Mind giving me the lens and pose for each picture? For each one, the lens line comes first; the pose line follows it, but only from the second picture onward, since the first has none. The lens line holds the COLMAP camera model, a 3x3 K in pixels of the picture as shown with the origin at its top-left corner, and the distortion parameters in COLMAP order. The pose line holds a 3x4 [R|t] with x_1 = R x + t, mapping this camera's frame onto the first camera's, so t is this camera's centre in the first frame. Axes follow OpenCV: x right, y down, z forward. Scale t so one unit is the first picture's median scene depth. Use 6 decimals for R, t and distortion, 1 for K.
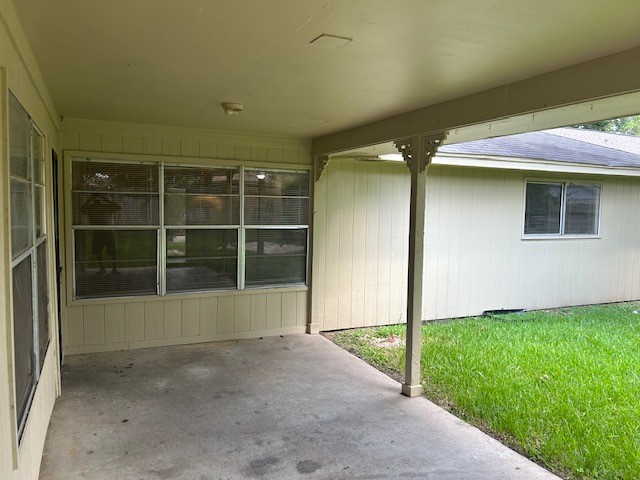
lens RADIAL K [[485.3, 0, 320.0], [0, 485.3, 240.0], [0, 0, 1]] dist [0.001699, 0.001881]
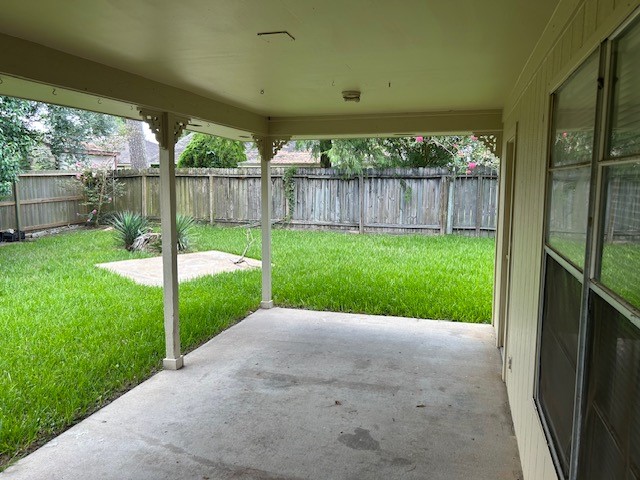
lens RADIAL K [[485.3, 0, 320.0], [0, 485.3, 240.0], [0, 0, 1]] dist [0.001699, 0.001881]
pose [[-0.744665, -0.107709, 0.658691, -0.647149], [0.025775, 0.981516, 0.189637, -0.130744], [-0.666941, 0.158194, -0.728124, 1.441064]]
